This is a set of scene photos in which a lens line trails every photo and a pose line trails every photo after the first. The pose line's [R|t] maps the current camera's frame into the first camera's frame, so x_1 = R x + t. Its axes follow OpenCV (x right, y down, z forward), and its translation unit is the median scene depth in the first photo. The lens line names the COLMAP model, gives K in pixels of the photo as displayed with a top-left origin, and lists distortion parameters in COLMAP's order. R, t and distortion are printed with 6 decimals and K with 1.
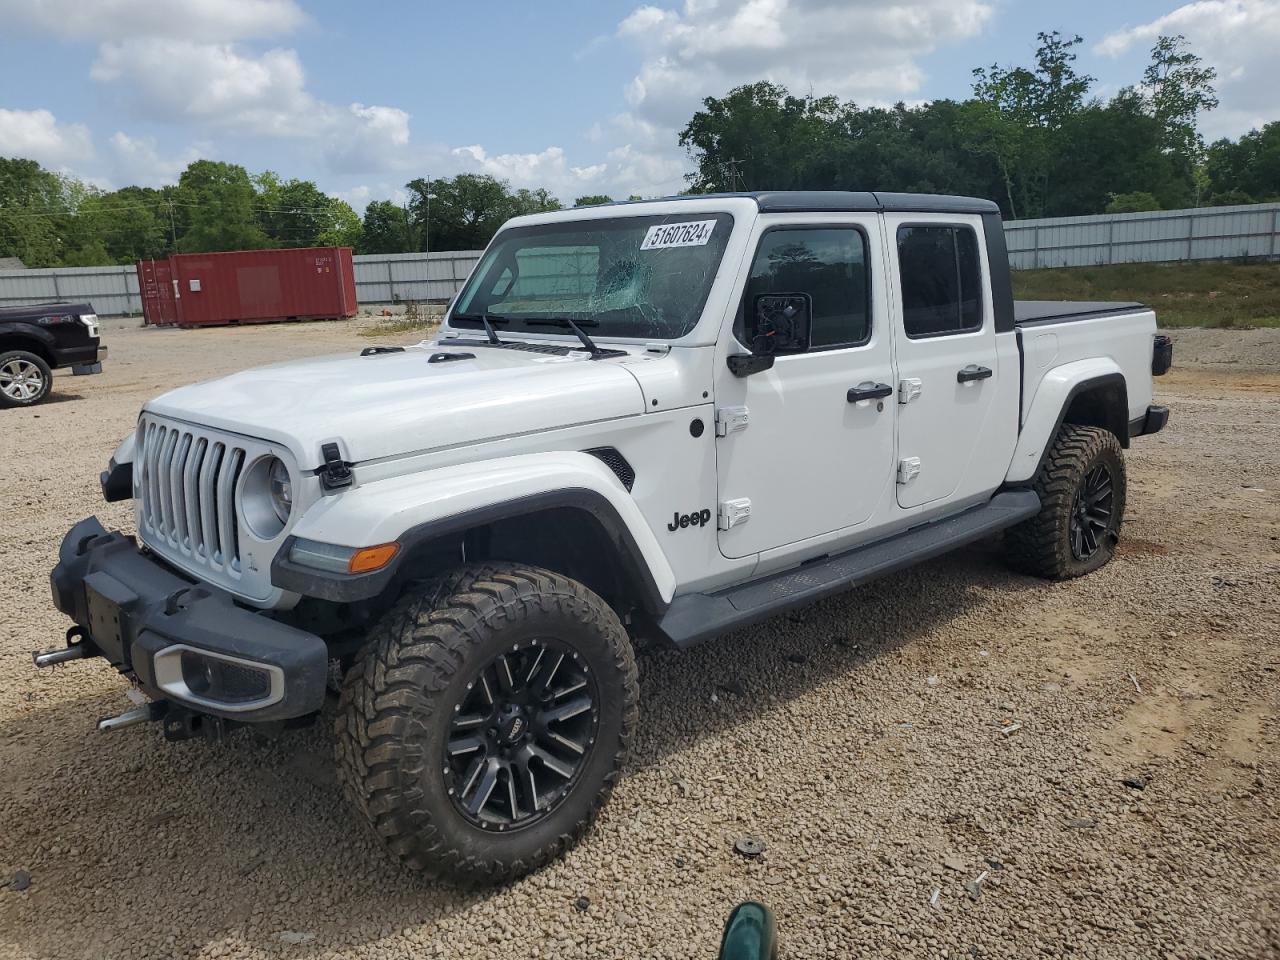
lens RADIAL K [[1090.3, 0, 638.0], [0, 1090.3, 459.3], [0, 0, 1]] dist [0.097322, -0.006578]
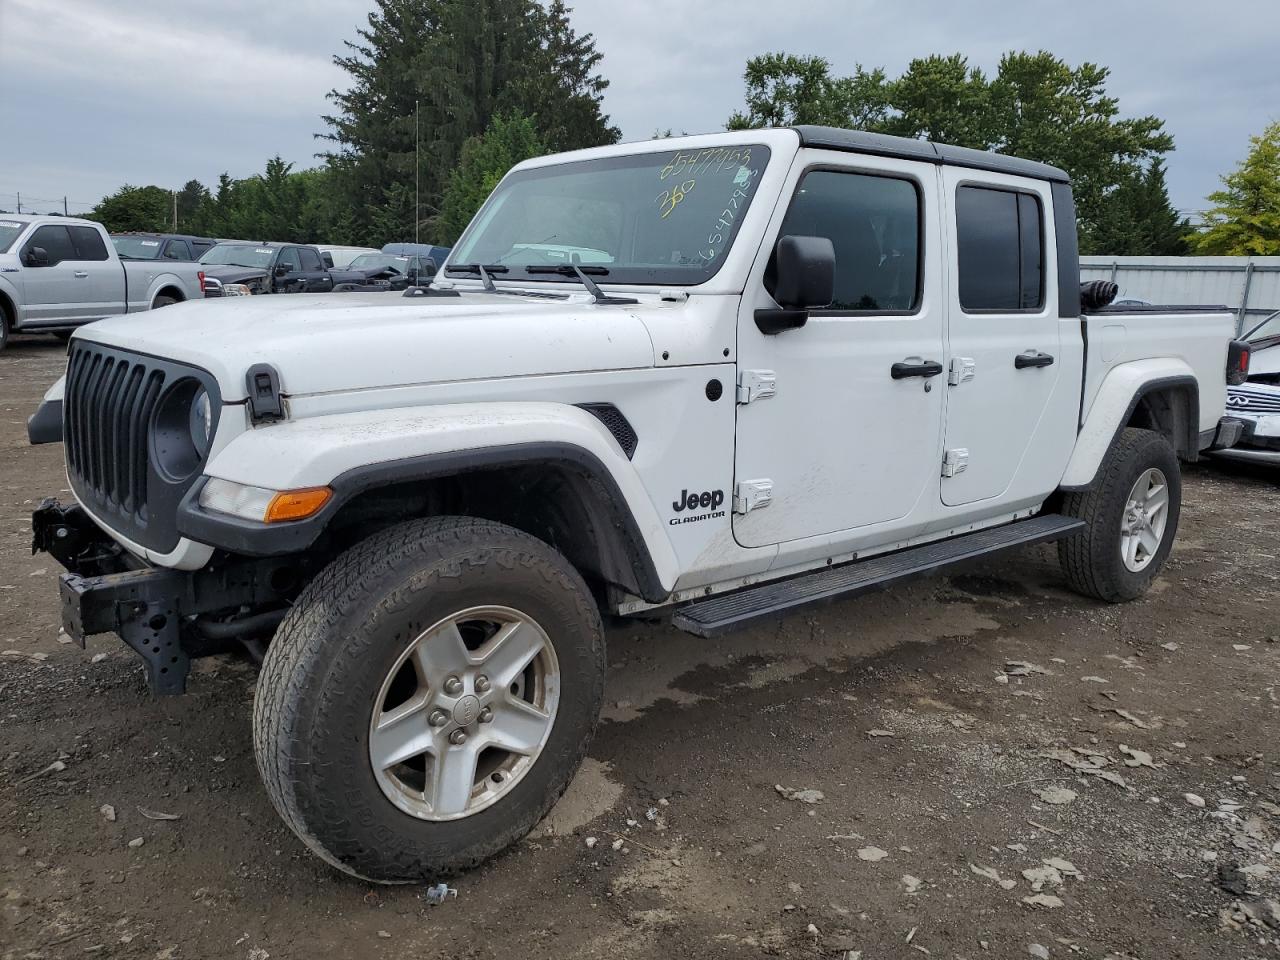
lens RADIAL K [[1090.3, 0, 642.7], [0, 1090.3, 454.9], [0, 0, 1]] dist [0.097322, -0.006578]
pose [[0.998421, 0.053865, -0.015972, 0.012582], [-0.054105, 0.998422, -0.015028, 0.032575], [0.015137, 0.015868, 0.999760, 0.129301]]
